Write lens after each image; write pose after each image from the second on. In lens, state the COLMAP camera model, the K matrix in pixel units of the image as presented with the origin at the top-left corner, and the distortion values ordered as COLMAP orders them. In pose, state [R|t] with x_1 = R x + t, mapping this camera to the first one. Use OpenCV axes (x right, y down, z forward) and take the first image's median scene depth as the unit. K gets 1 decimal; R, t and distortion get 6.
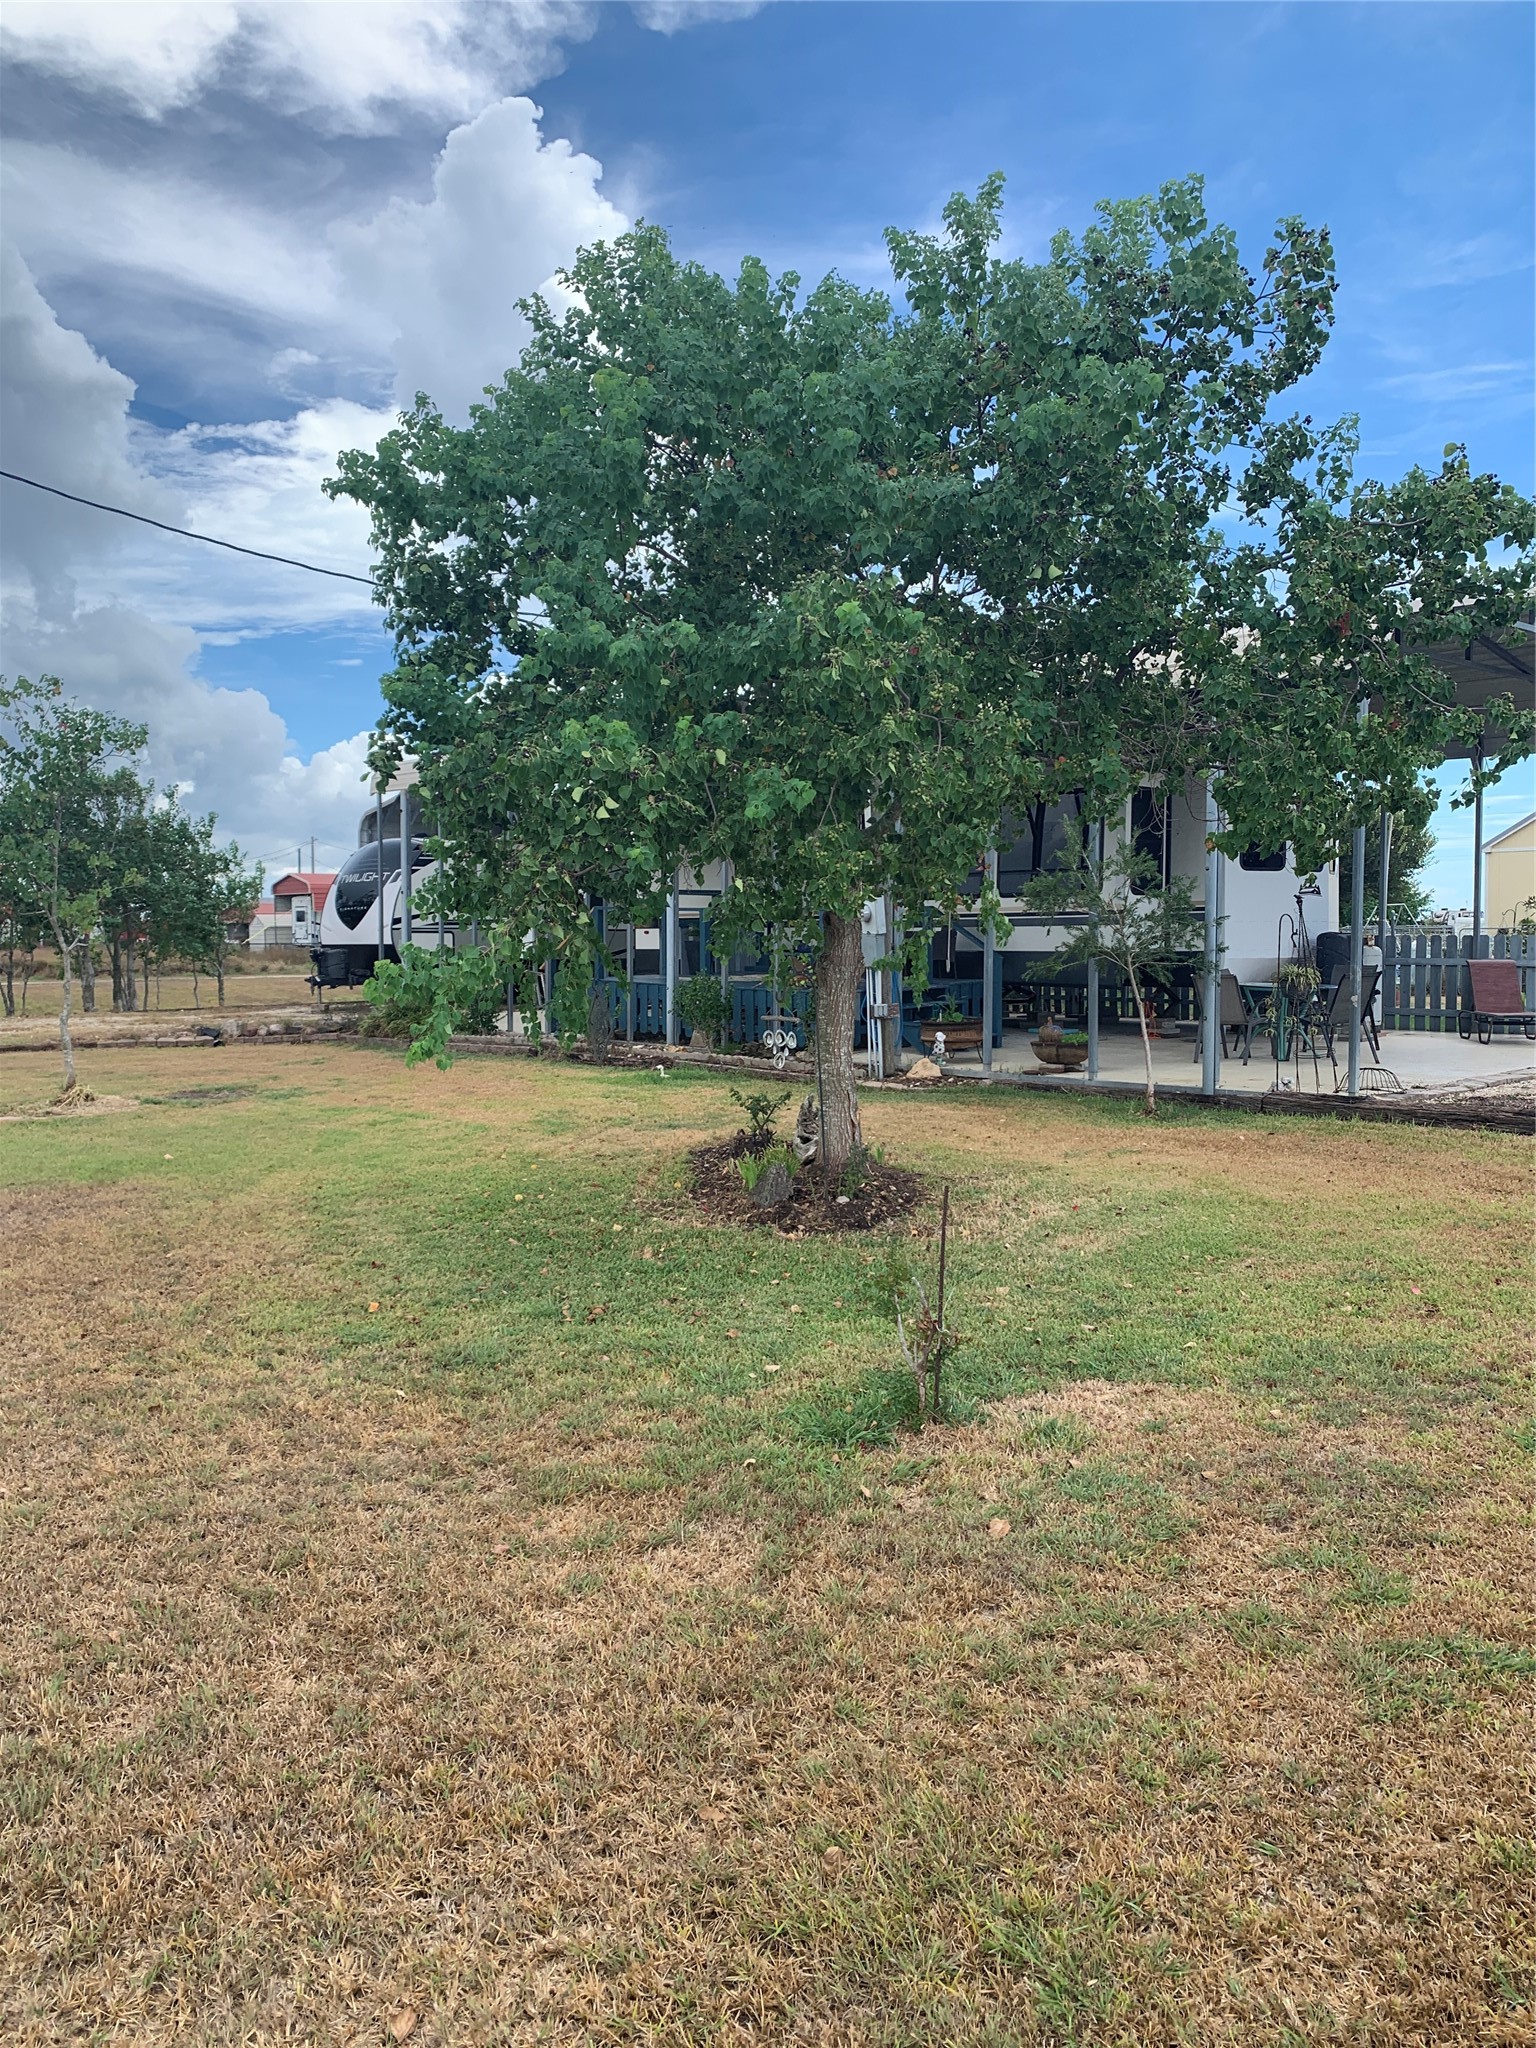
lens RADIAL K [[1564.4, 0, 776.4], [0, 1564.4, 979.1], [0, 0, 1]] dist [0.062632, 0.002703]
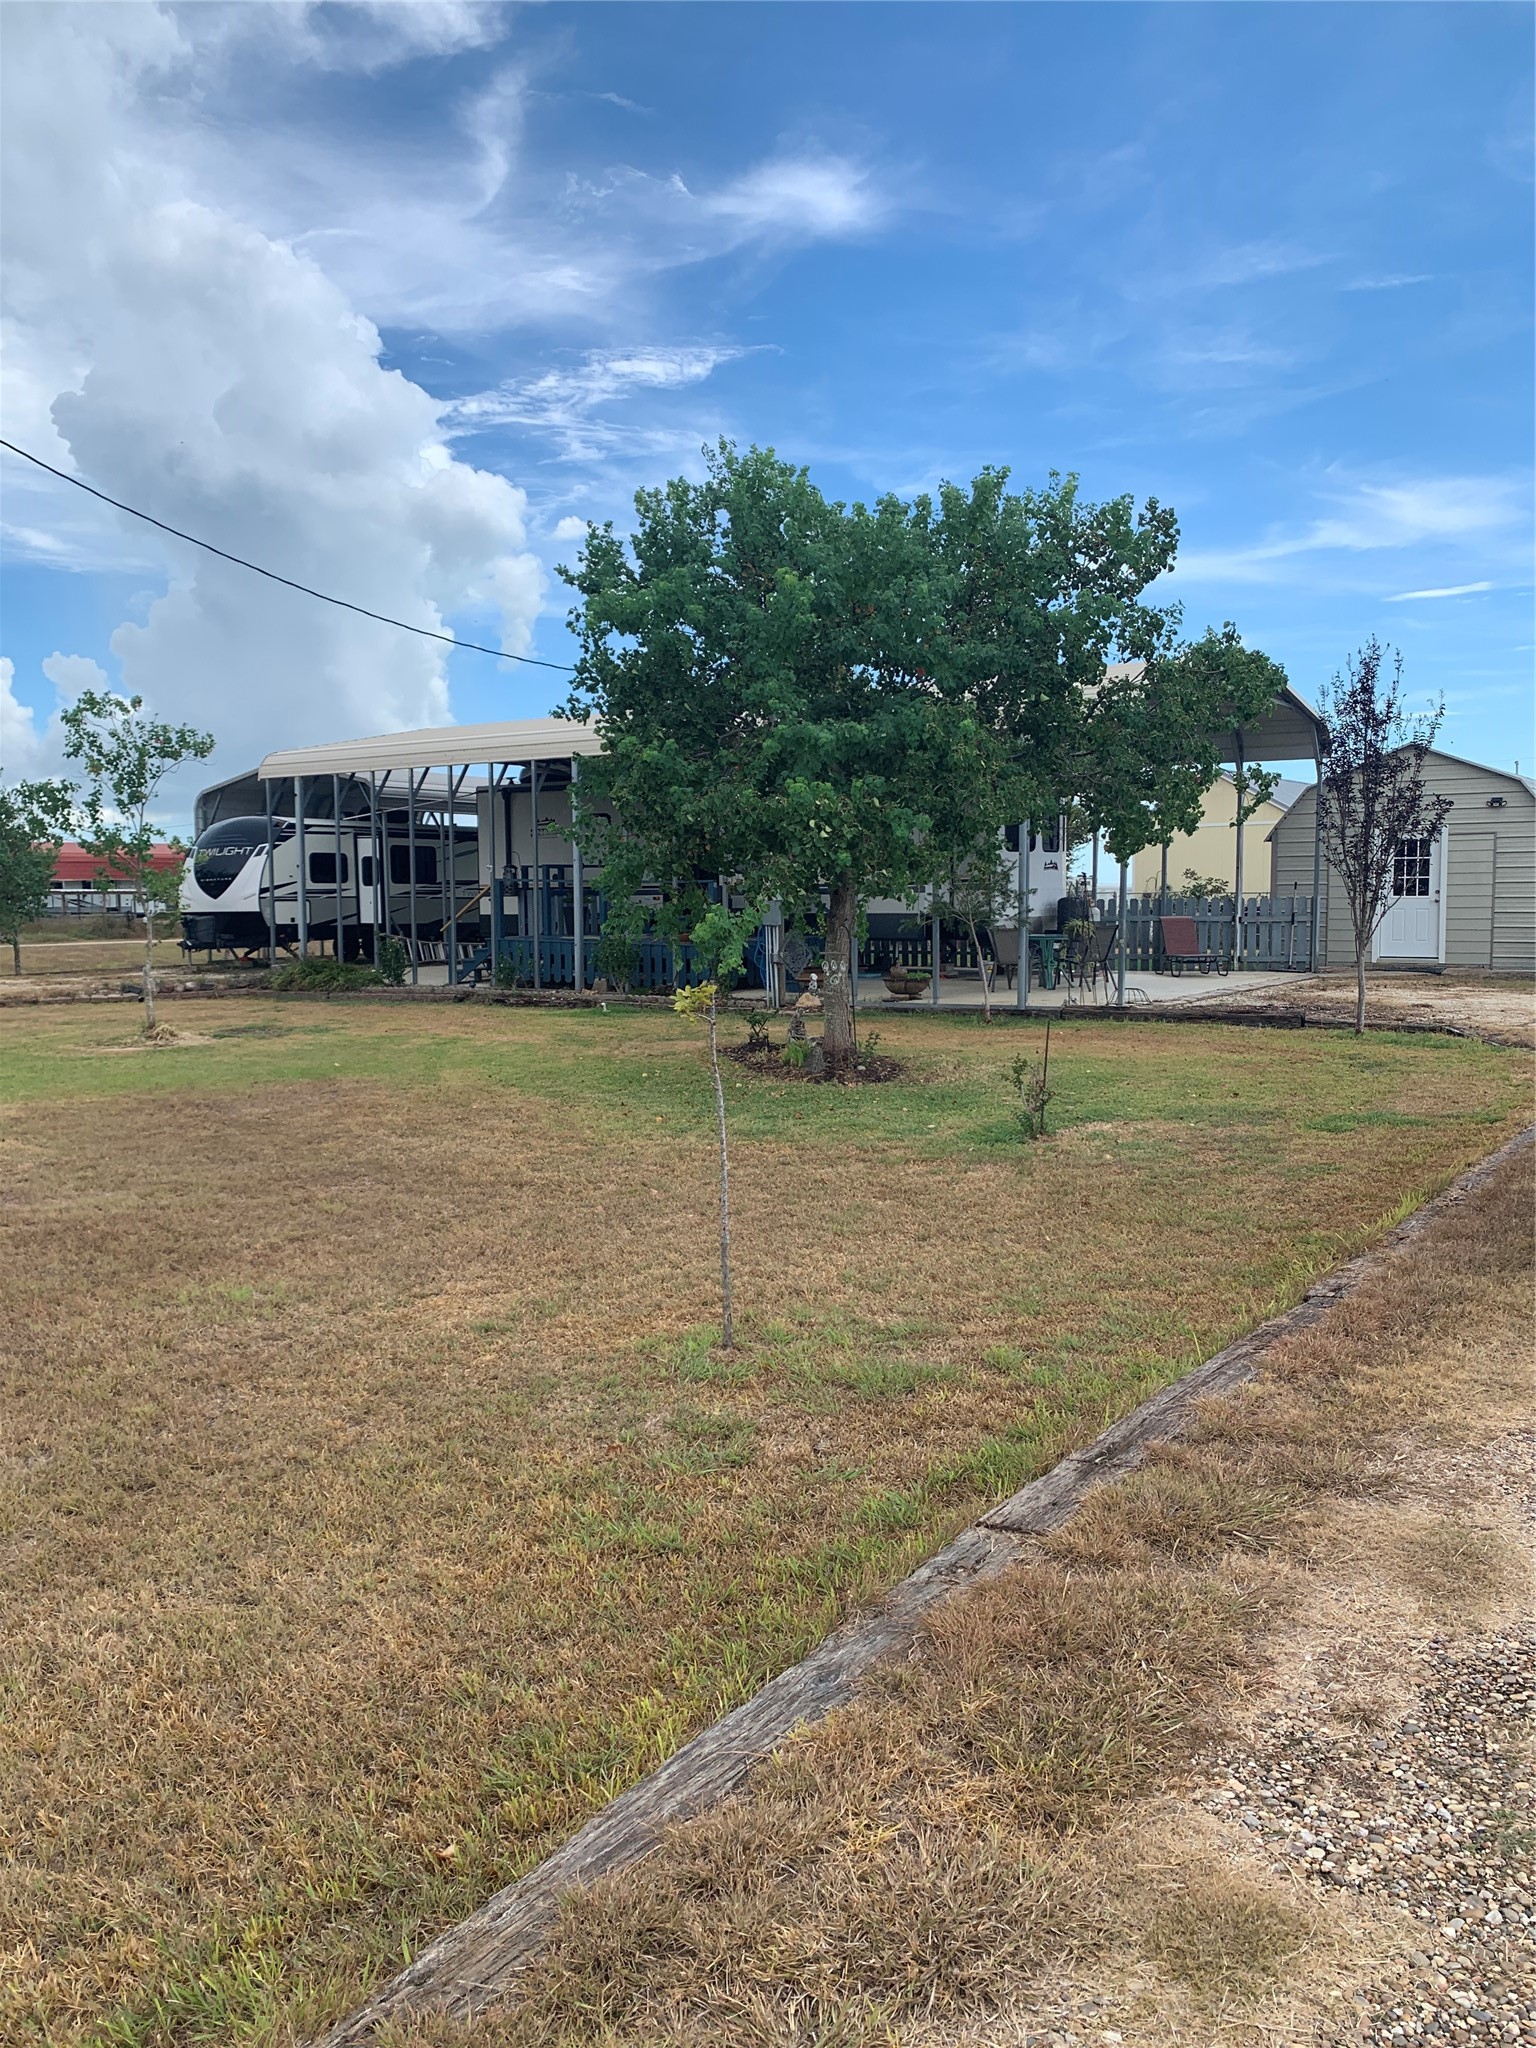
lens RADIAL K [[1548.0, 0, 768.0], [0, 1548.0, 1024.0], [0, 0, 1]] dist [0.040919, 0.001128]
pose [[0.978139, -0.022947, 0.206684, -0.174153], [0.012331, 0.998544, 0.052510, 0.006008], [-0.207588, -0.048814, 0.976998, -0.238630]]
